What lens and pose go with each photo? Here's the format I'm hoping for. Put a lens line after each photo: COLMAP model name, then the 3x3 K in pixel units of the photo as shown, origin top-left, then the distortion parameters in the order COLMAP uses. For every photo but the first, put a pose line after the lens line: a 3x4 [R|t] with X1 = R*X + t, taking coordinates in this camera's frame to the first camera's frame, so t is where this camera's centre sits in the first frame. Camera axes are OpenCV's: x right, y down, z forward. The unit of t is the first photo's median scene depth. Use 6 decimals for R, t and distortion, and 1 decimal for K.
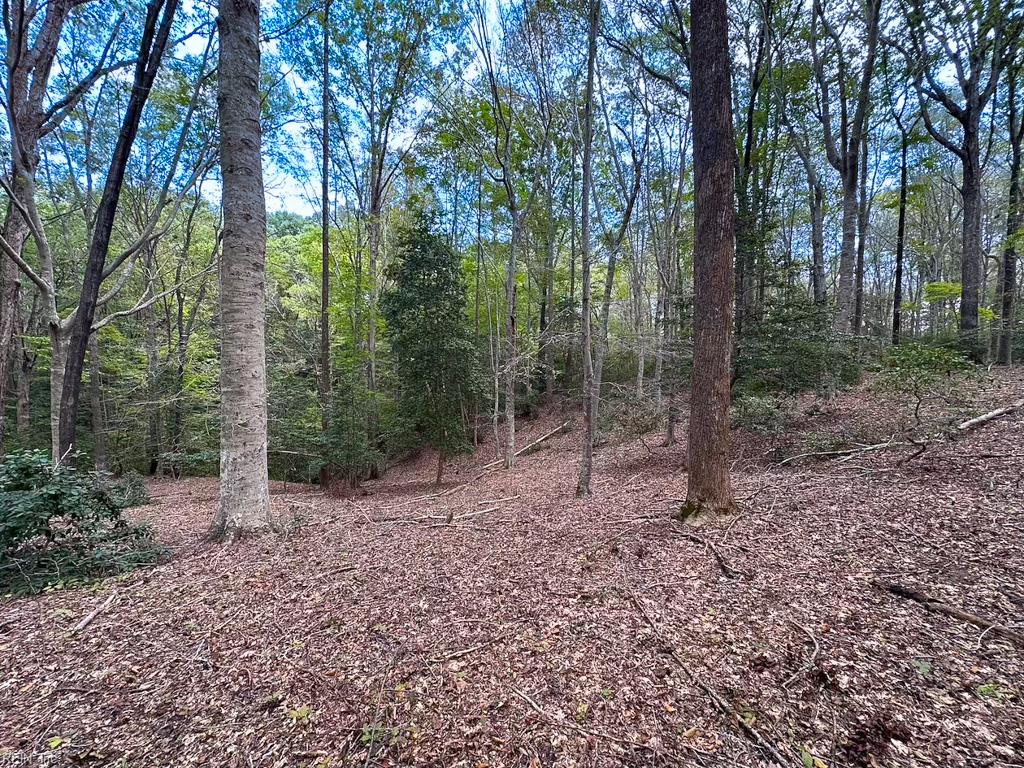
lens RADIAL K [[411.4, 0, 512.0], [0, 411.4, 385.5], [0, 0, 1]] dist [0.000464, -0.000383]
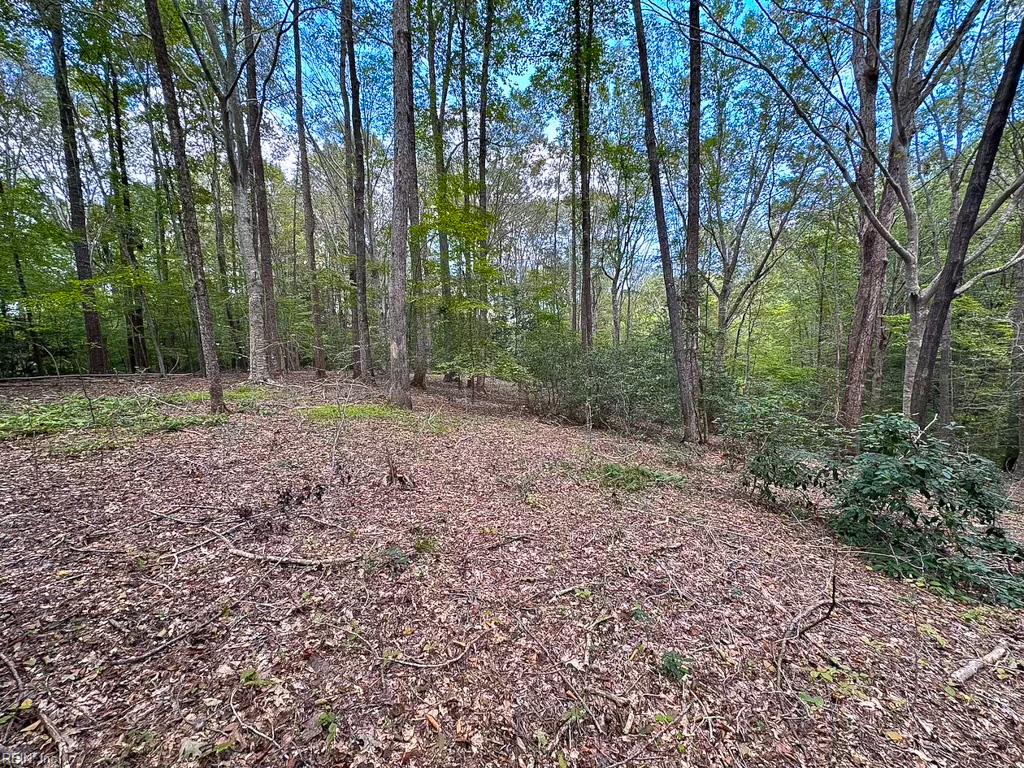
lens RADIAL K [[411.4, 0, 512.0], [0, 411.4, 384.4], [0, 0, 1]] dist [0.000464, -0.000383]
pose [[-0.024697, 0.066534, -0.997478, -0.093273], [-0.020873, 0.997531, 0.067054, 0.018811], [0.999477, 0.022476, -0.023247, 0.064898]]
